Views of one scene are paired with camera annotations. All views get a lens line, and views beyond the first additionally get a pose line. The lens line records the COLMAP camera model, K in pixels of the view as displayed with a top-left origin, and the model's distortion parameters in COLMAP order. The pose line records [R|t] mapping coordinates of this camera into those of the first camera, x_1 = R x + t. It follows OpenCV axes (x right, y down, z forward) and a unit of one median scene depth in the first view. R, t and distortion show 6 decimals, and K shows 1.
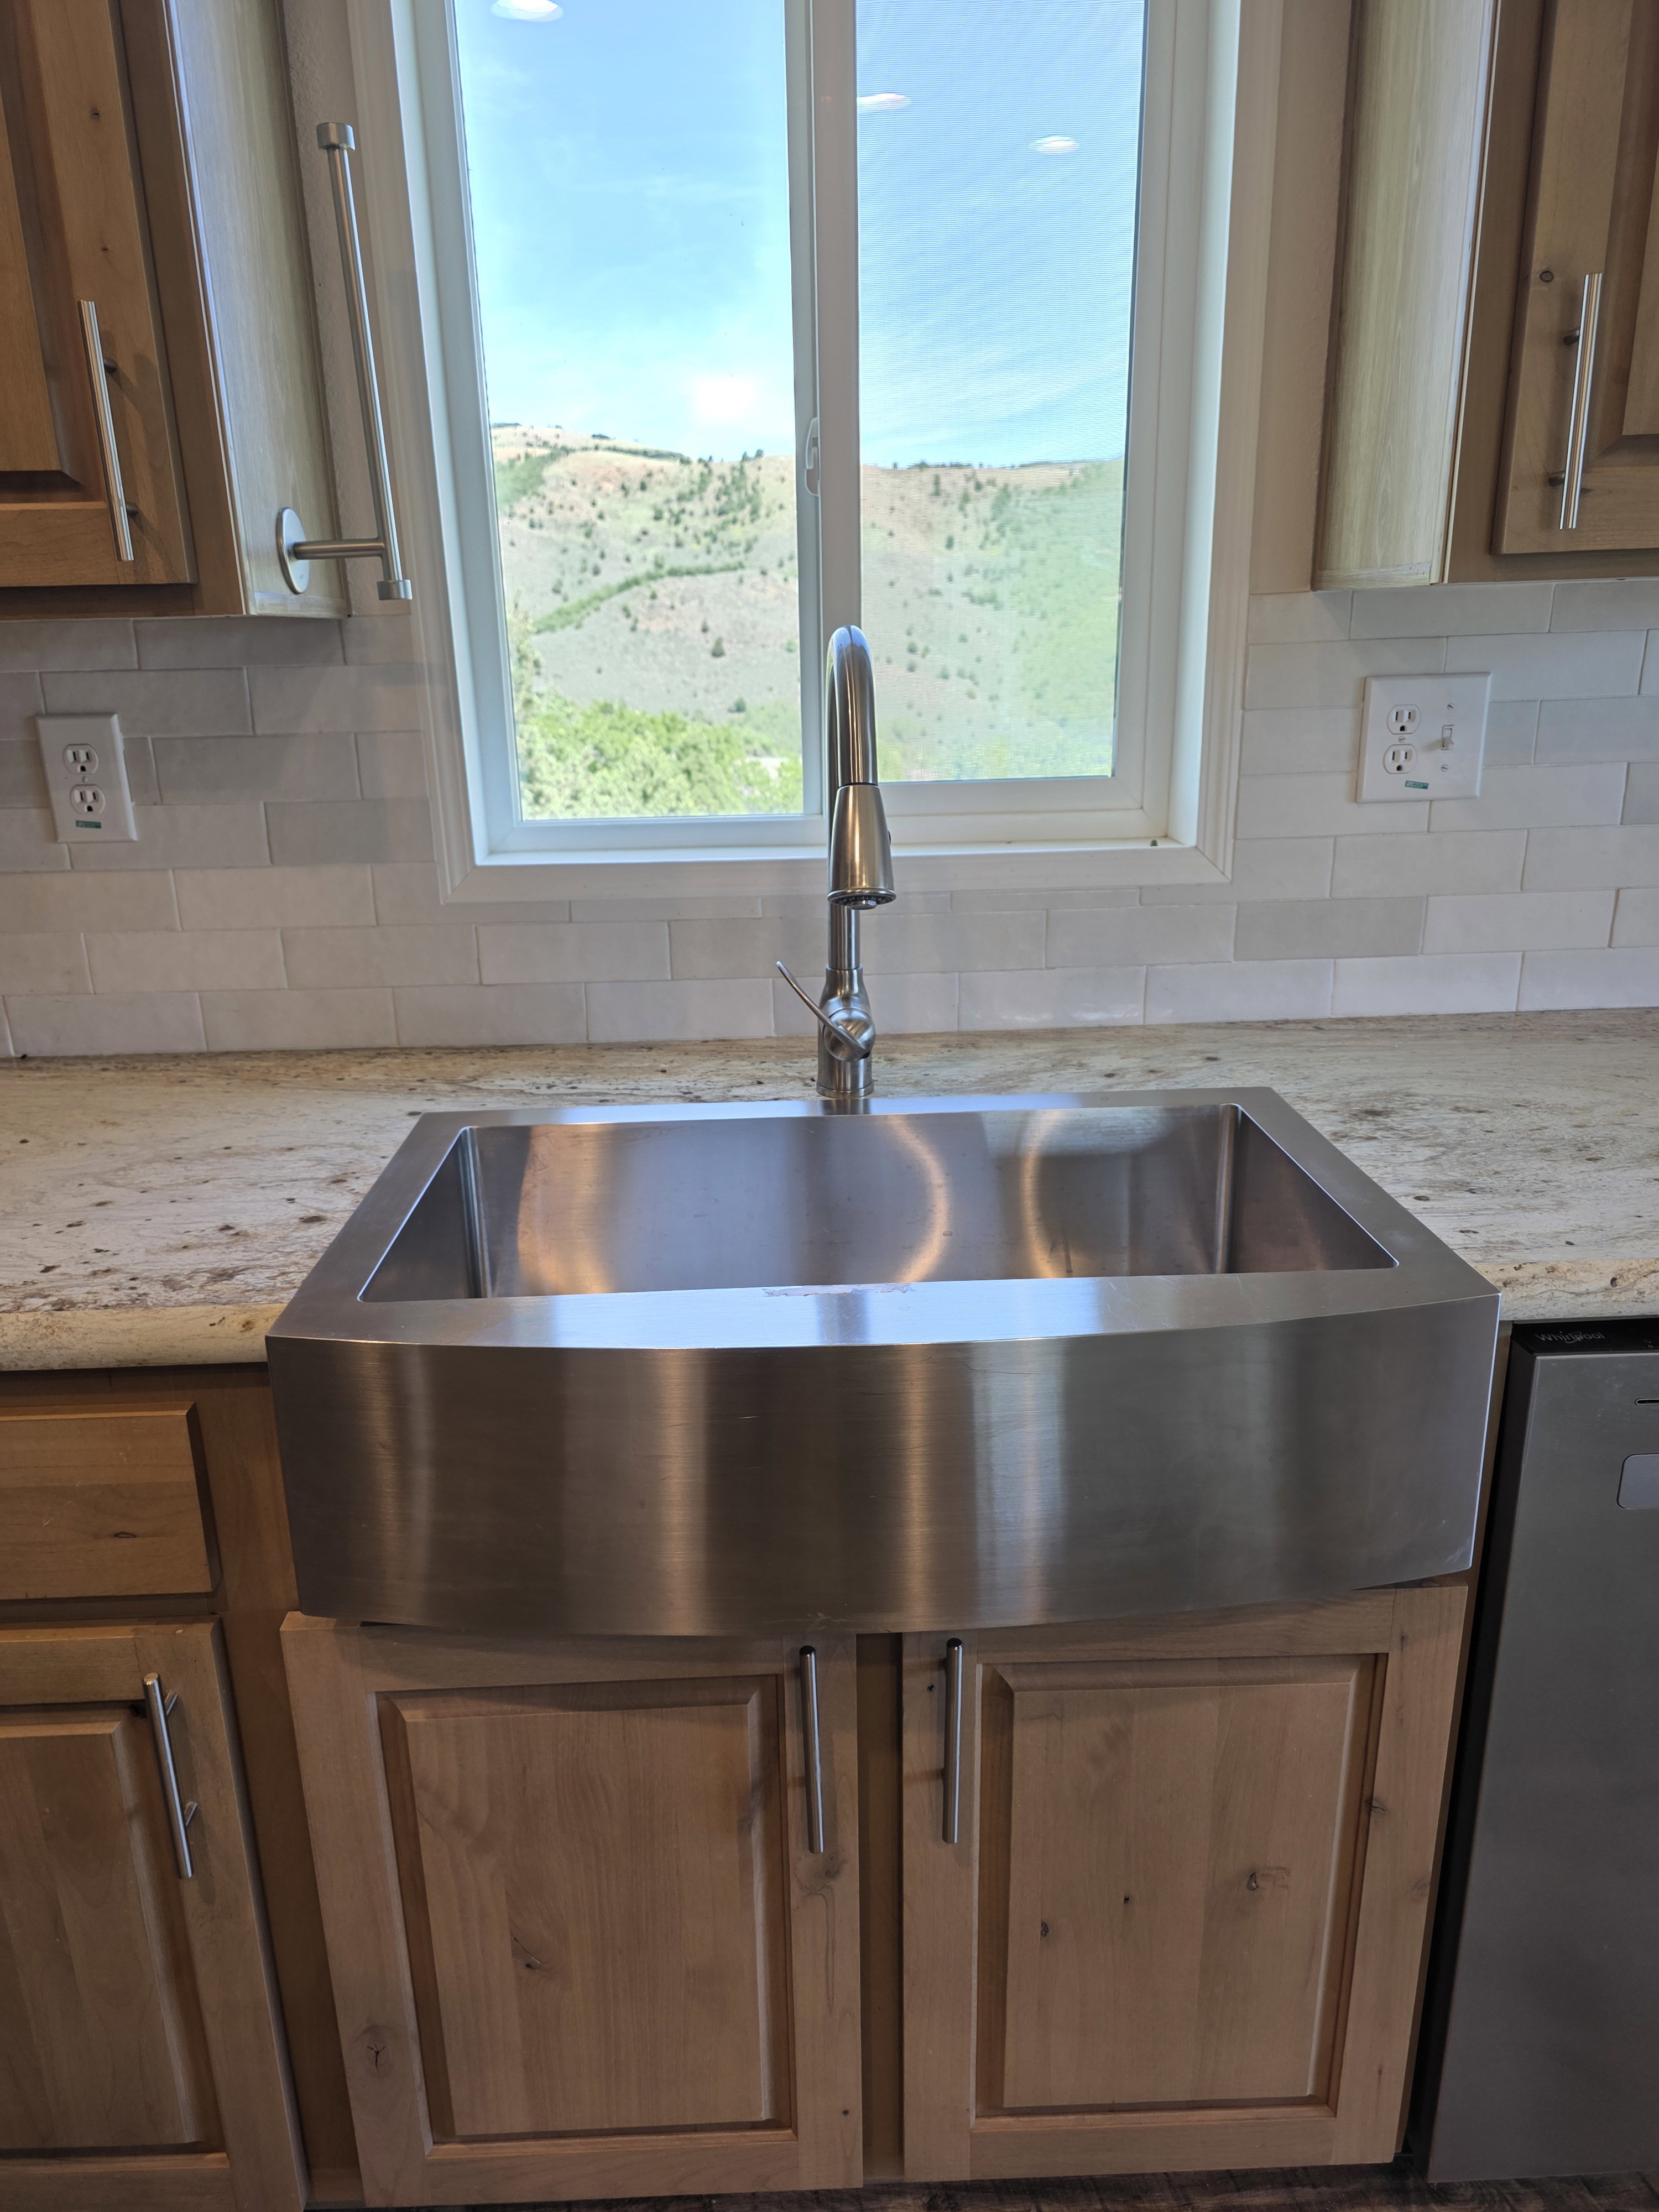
lens RADIAL K [[1484.4, 0, 811.1], [0, 1484.4, 1086.7], [0, 0, 1]] dist [0.060726, -0.056986]
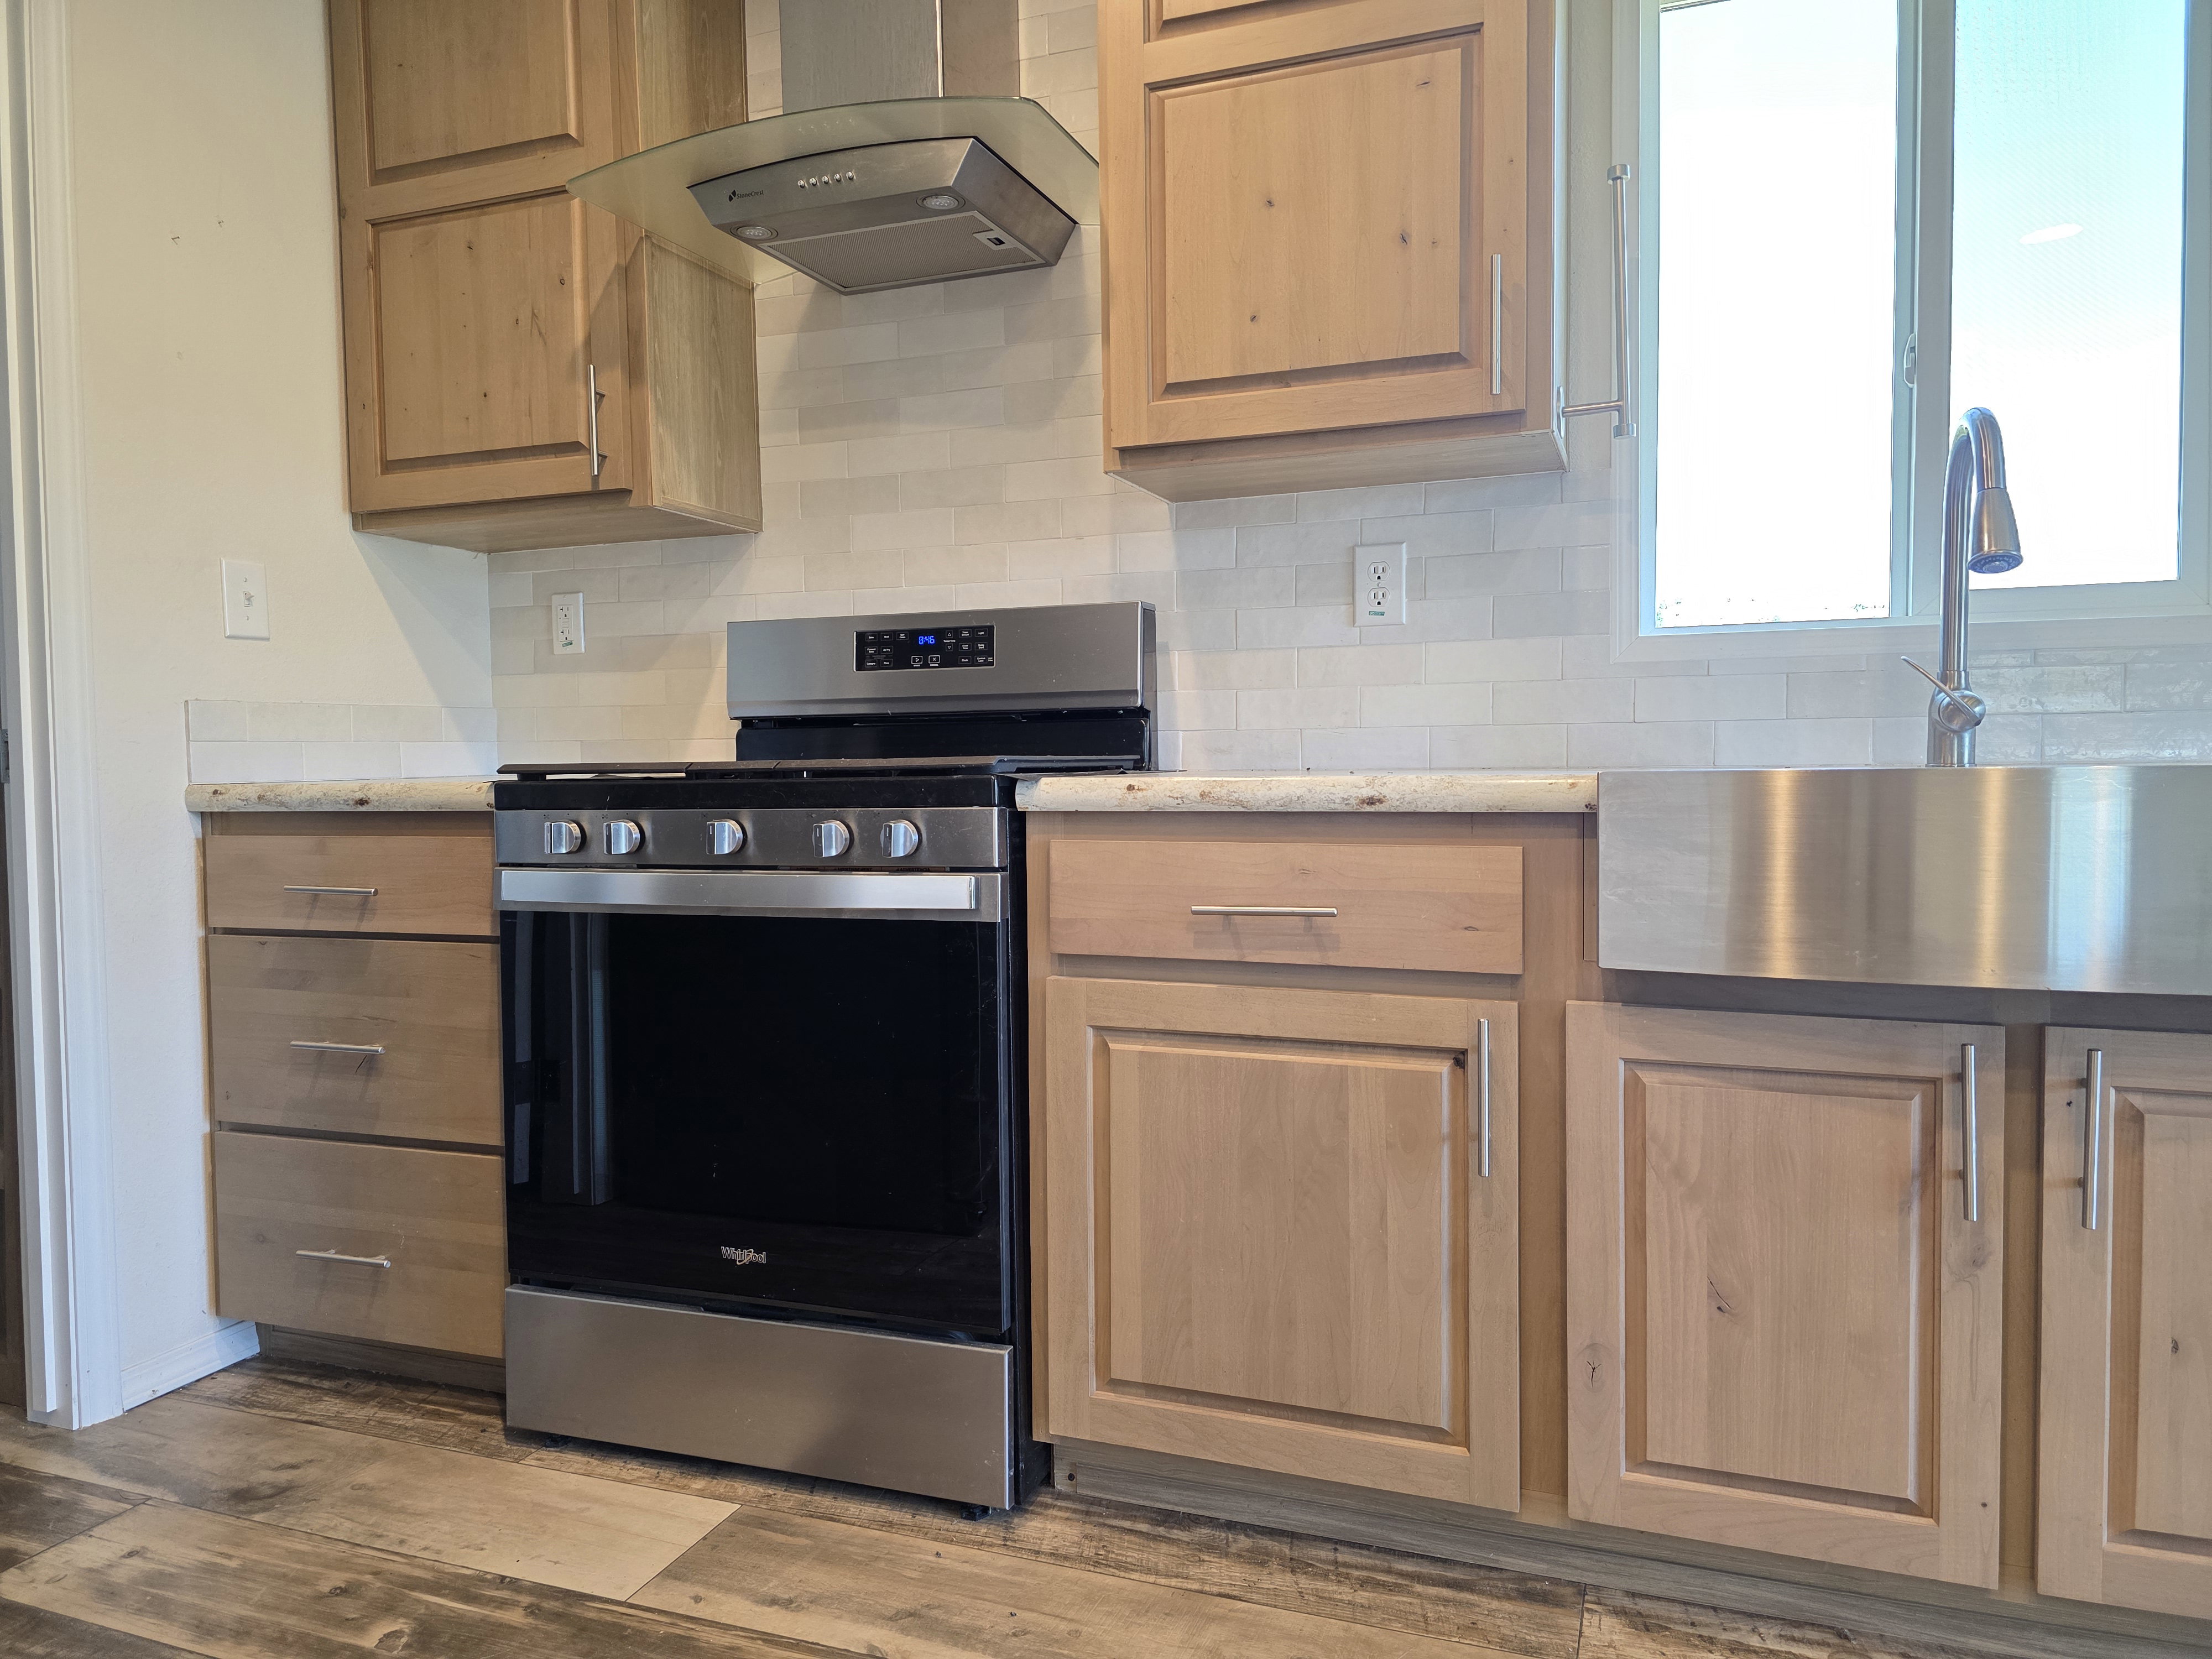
lens RADIAL K [[1484.4, 0, 1119.1], [0, 1484.4, 819.4], [0, 0, 1]] dist [0.060726, -0.056986]
pose [[0.927123, 0.026252, -0.373836, -0.195025], [-0.124036, 0.962816, -0.240001, 0.552399], [0.353634, 0.268880, 0.895905, -0.520140]]
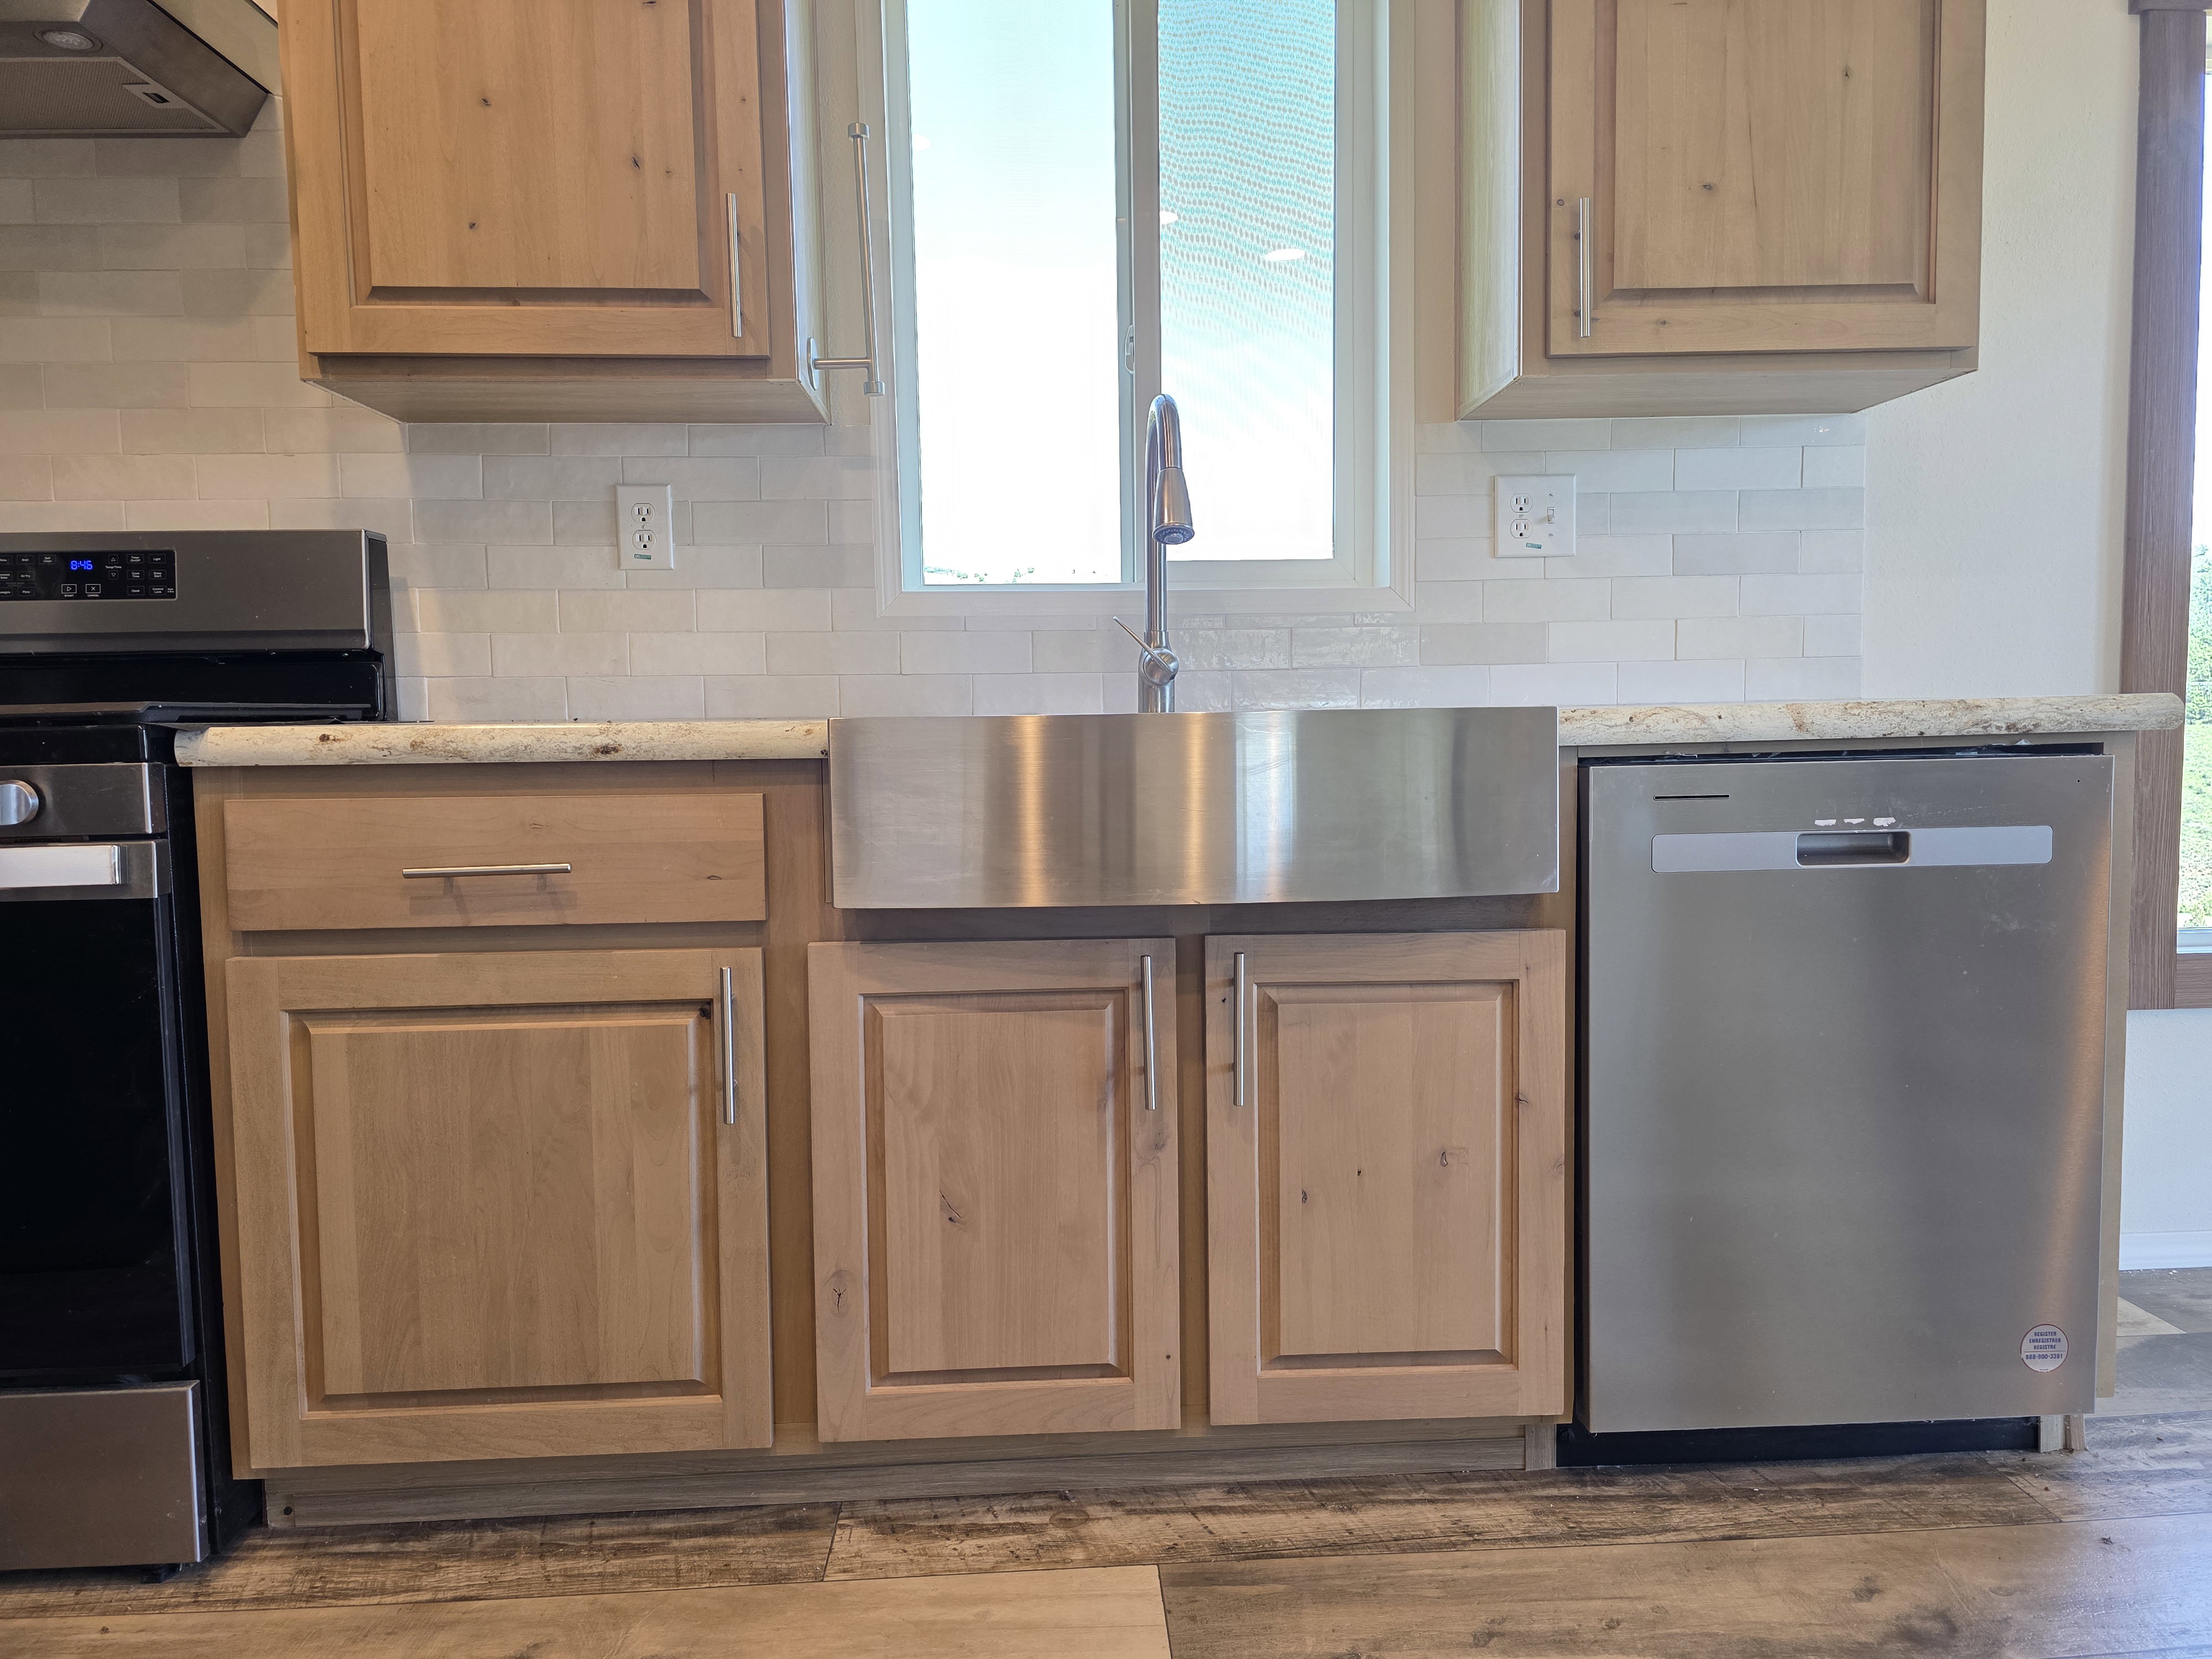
lens RADIAL K [[1484.4, 0, 1116.3], [0, 1484.4, 817.5], [0, 0, 1]] dist [0.060726, -0.056986]
pose [[0.999602, 0.005771, 0.027610, -0.070368], [0.000958, 0.971337, -0.237706, 0.550351], [-0.028191, 0.237638, 0.970945, -0.493410]]
